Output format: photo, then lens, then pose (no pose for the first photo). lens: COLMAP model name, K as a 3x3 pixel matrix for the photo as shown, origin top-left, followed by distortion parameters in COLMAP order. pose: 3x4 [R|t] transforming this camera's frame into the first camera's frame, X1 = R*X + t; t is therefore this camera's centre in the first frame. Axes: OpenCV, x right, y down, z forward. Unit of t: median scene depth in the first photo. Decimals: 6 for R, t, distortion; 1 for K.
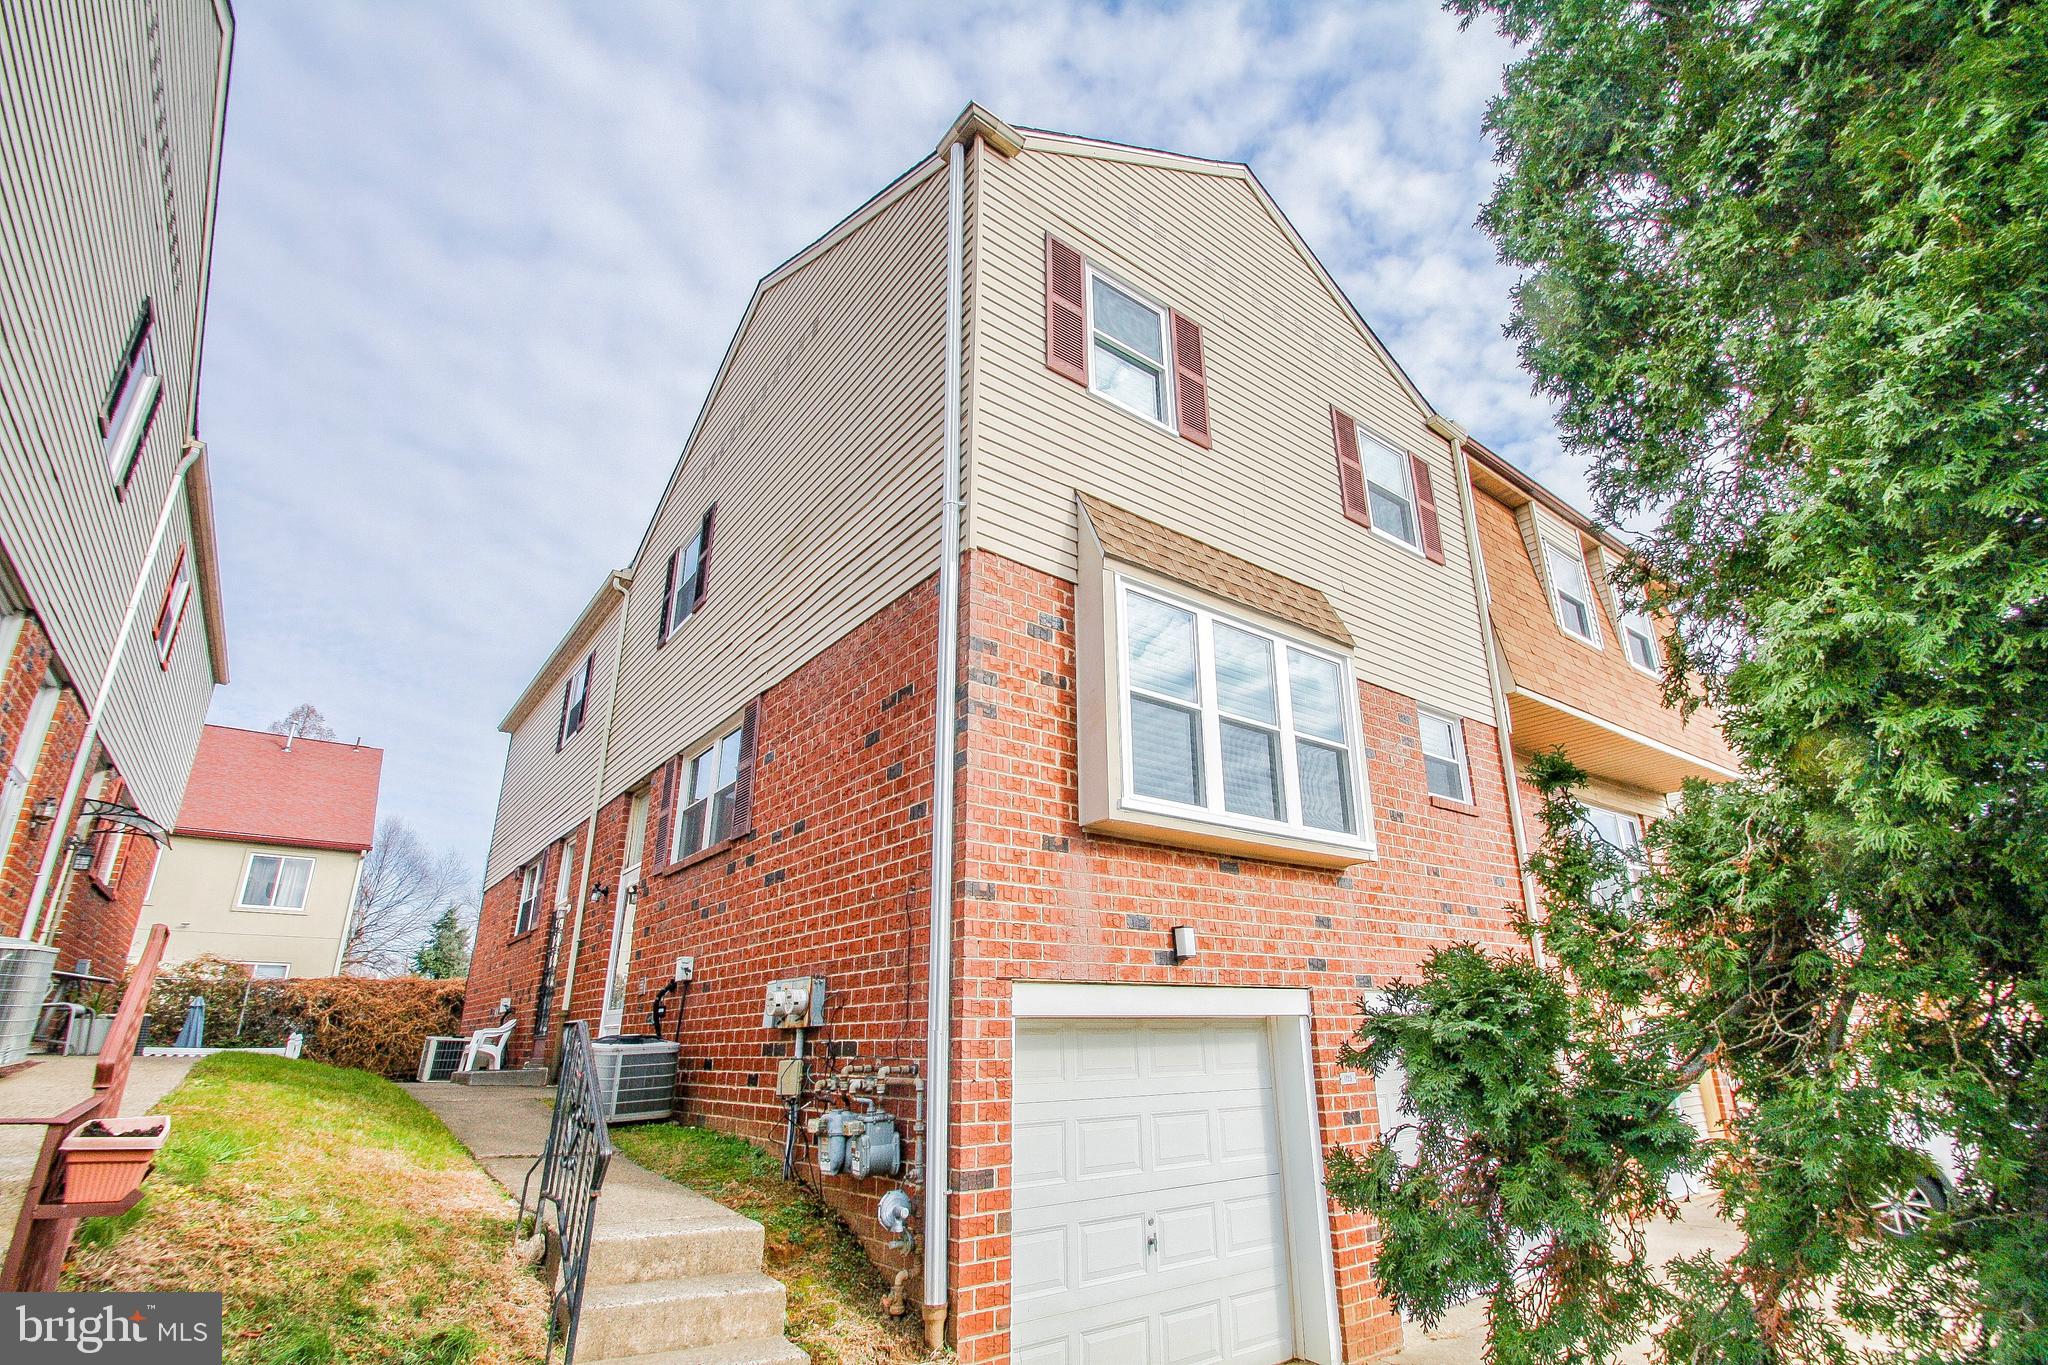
lens RADIAL K [[954.6, 0, 1063.0], [0, 954.6, 705.5], [0, 0, 1]] dist [0.001803, -0.012129]
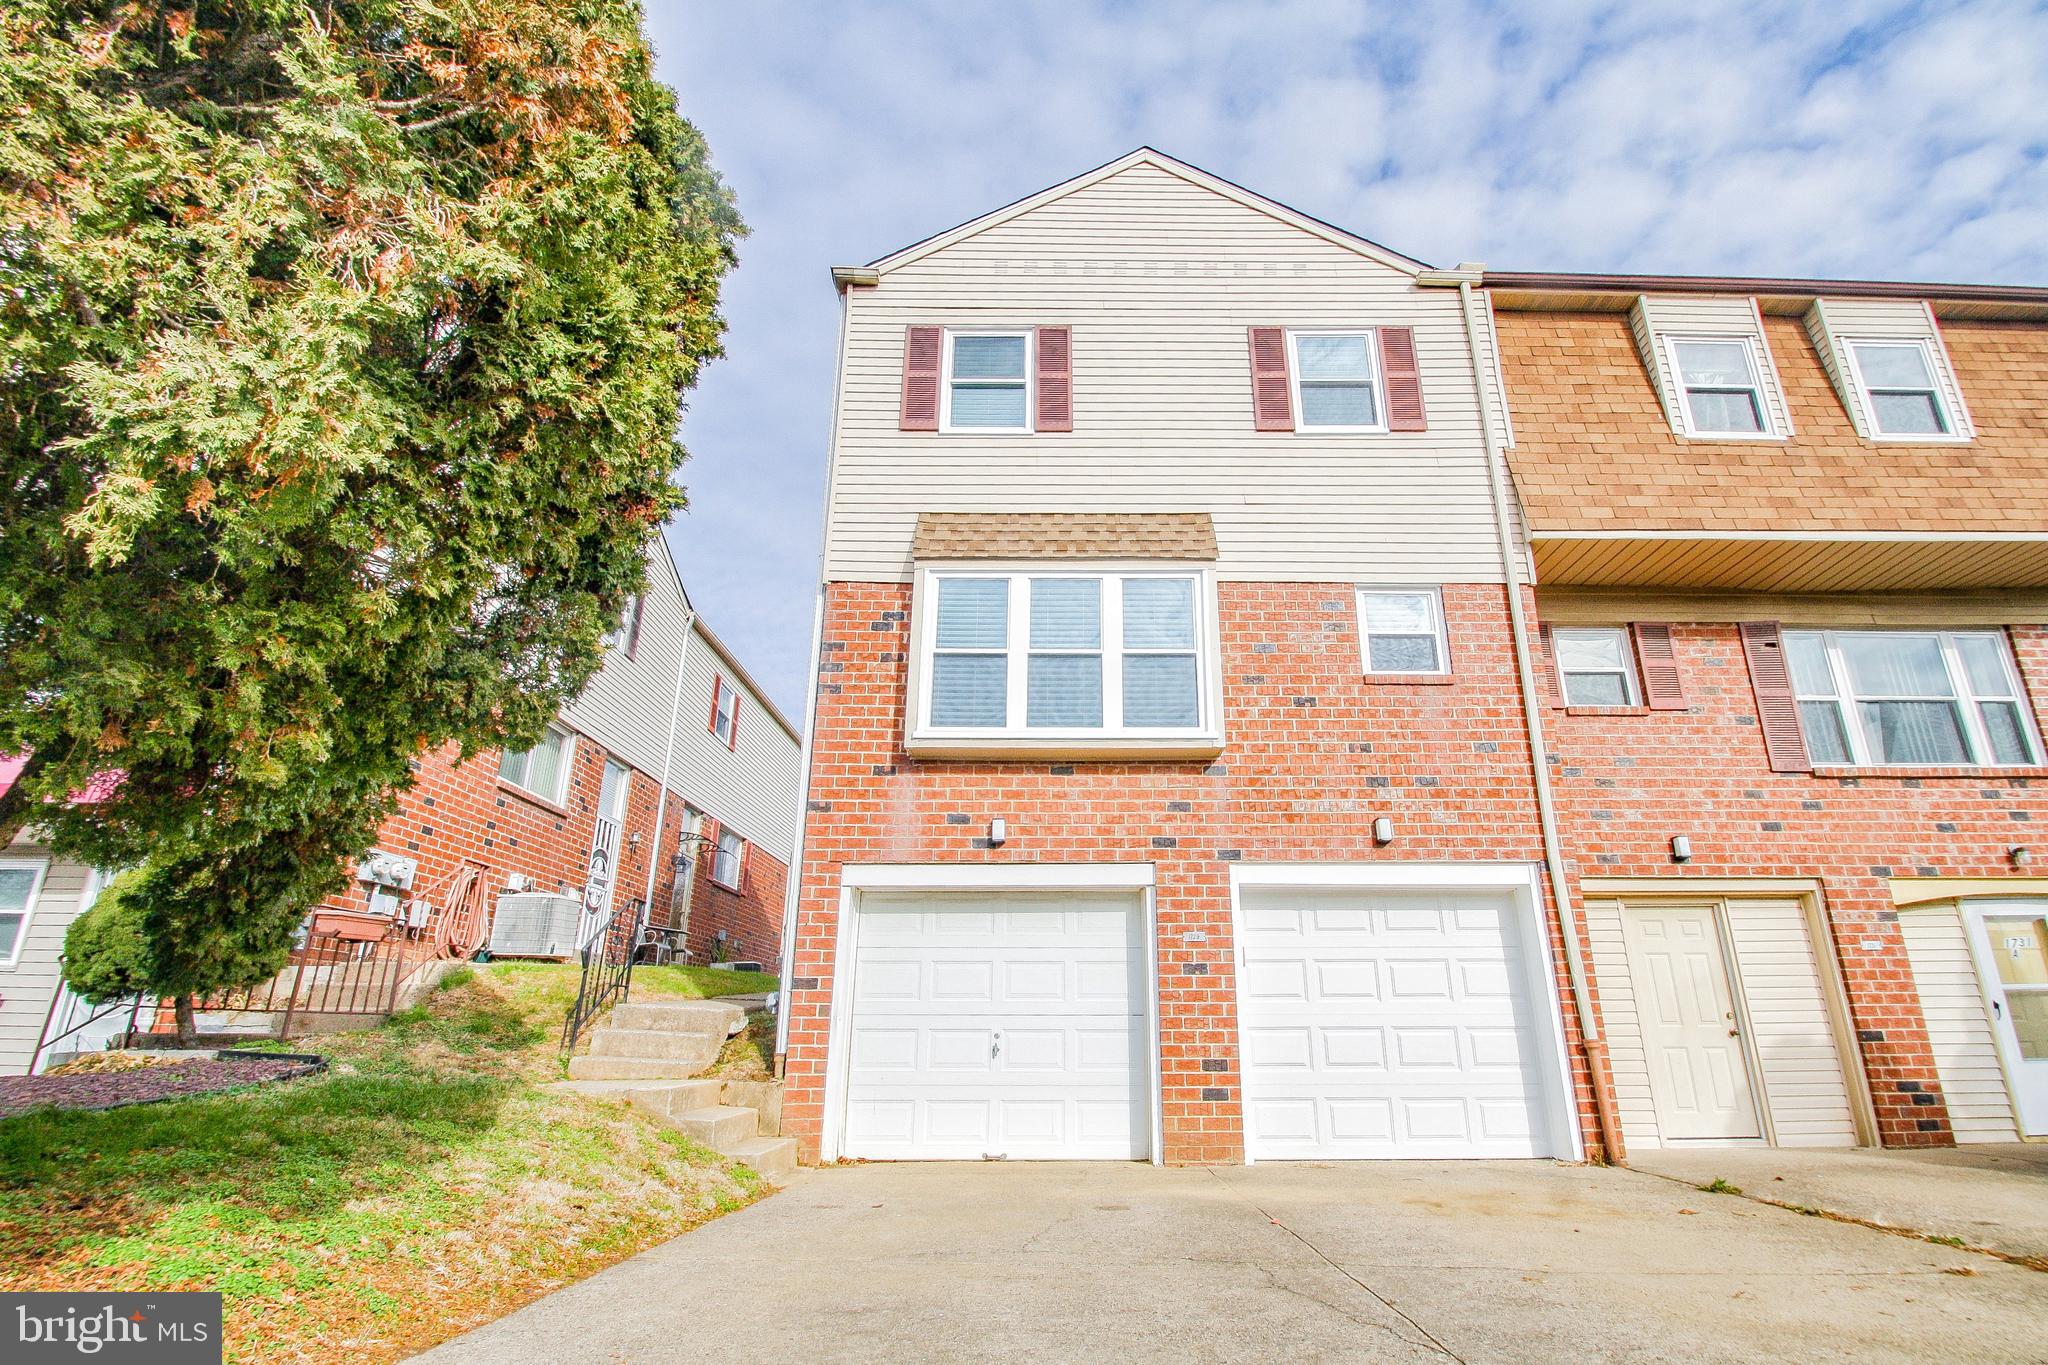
lens RADIAL K [[1000.6, 0, 1070.4], [0, 1000.6, 688.1], [0, 0, 1]] dist [0.000430, -0.000184]
pose [[0.791459, -0.187101, -0.581881, 1.014698], [0.191189, 0.980007, -0.055068, 0.144681], [0.580551, -0.067665, 0.811407, -0.052598]]
